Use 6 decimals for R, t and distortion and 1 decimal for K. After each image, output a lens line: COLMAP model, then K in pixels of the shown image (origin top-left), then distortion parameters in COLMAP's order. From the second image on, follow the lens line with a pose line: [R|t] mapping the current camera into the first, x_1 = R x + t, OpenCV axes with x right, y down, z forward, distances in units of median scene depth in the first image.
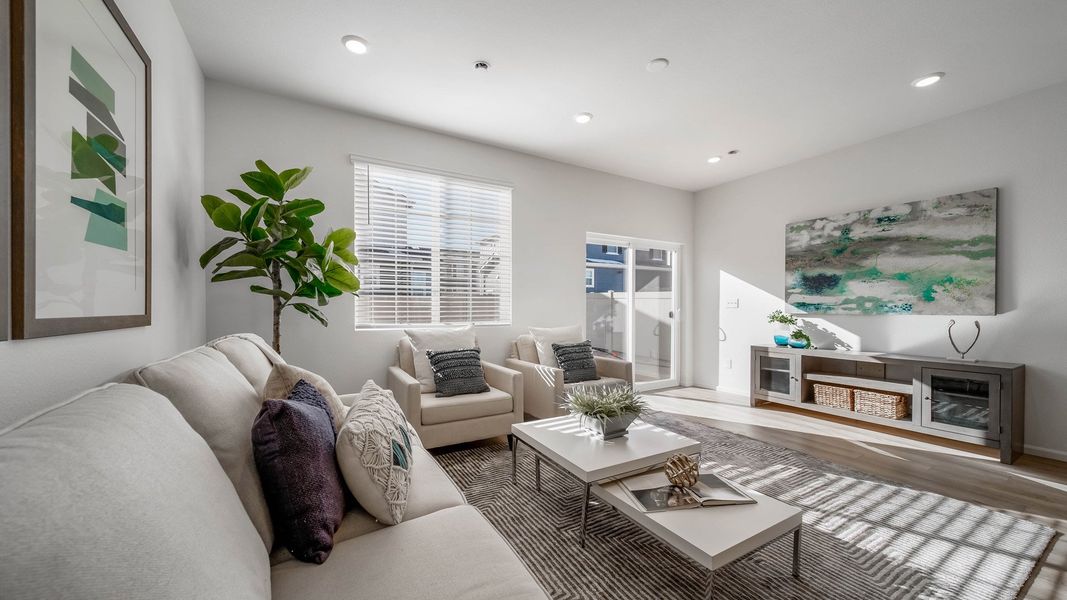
lens RADIAL K [[379.0, 0, 527.0], [0, 379.0, 310.7], [0, 0, 1]] dist [0.001737, -0.001729]
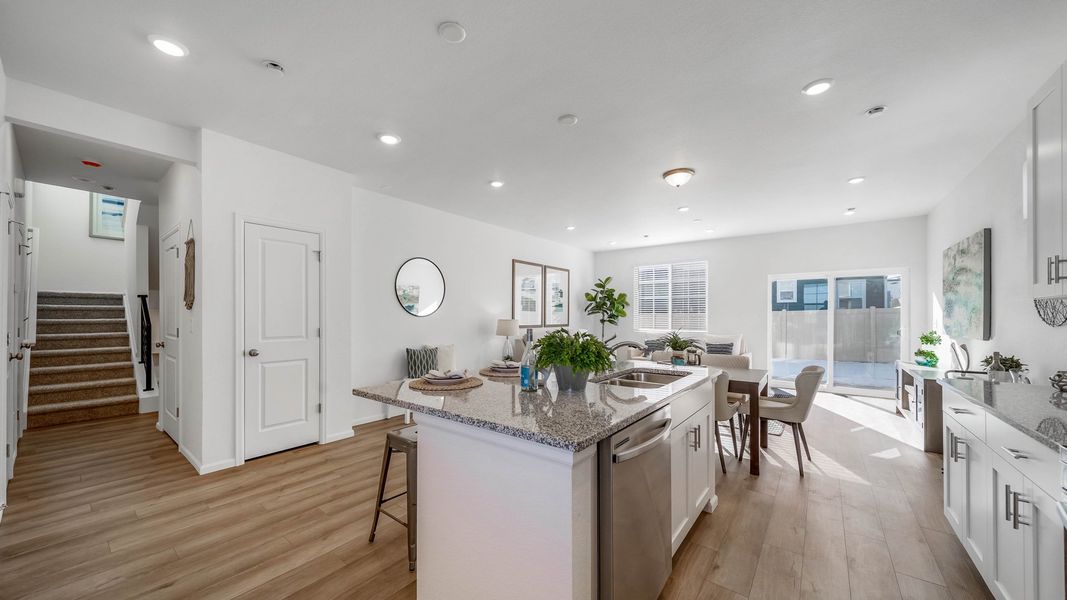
lens RADIAL K [[379.0, 0, 523.1], [0, 379.0, 314.9], [0, 0, 1]] dist [0.001737, -0.001729]
pose [[0.371896, -0.000032, -0.928274, 1.594105], [-0.010286, 0.999938, -0.004156, -0.039874], [0.928217, 0.011094, 0.371873, -0.642755]]
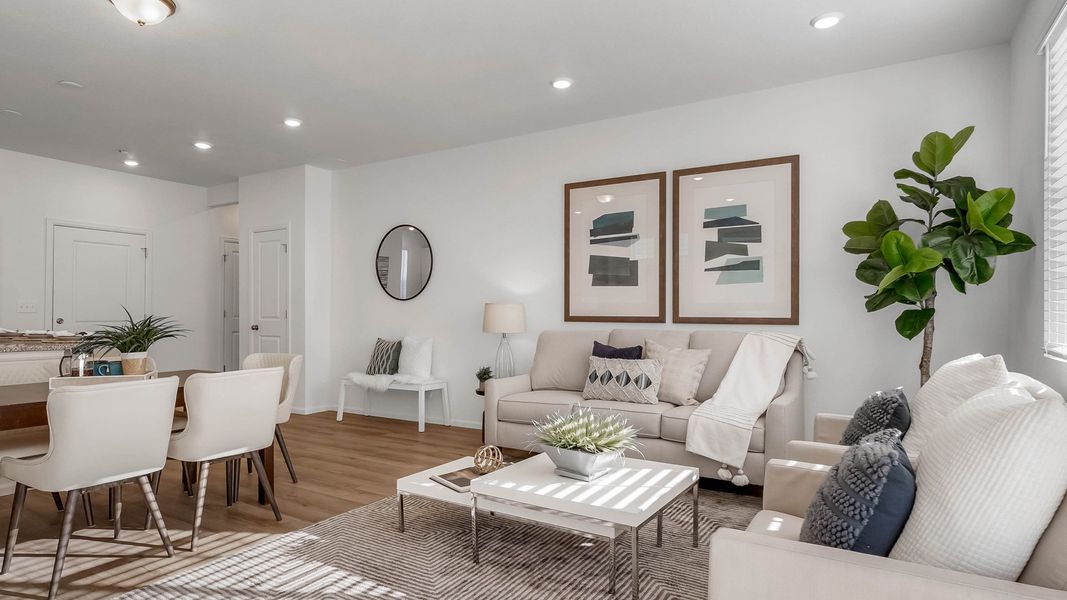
lens RADIAL K [[591.6, 0, 510.4], [0, 591.6, 306.2], [0, 0, 1]] dist [0.023308, 0.000276]
pose [[-0.886686, -0.005973, -0.462334, 0.603141], [-0.005788, 0.999982, -0.001819, -0.014085], [0.462337, 0.001063, -0.886704, 1.338668]]
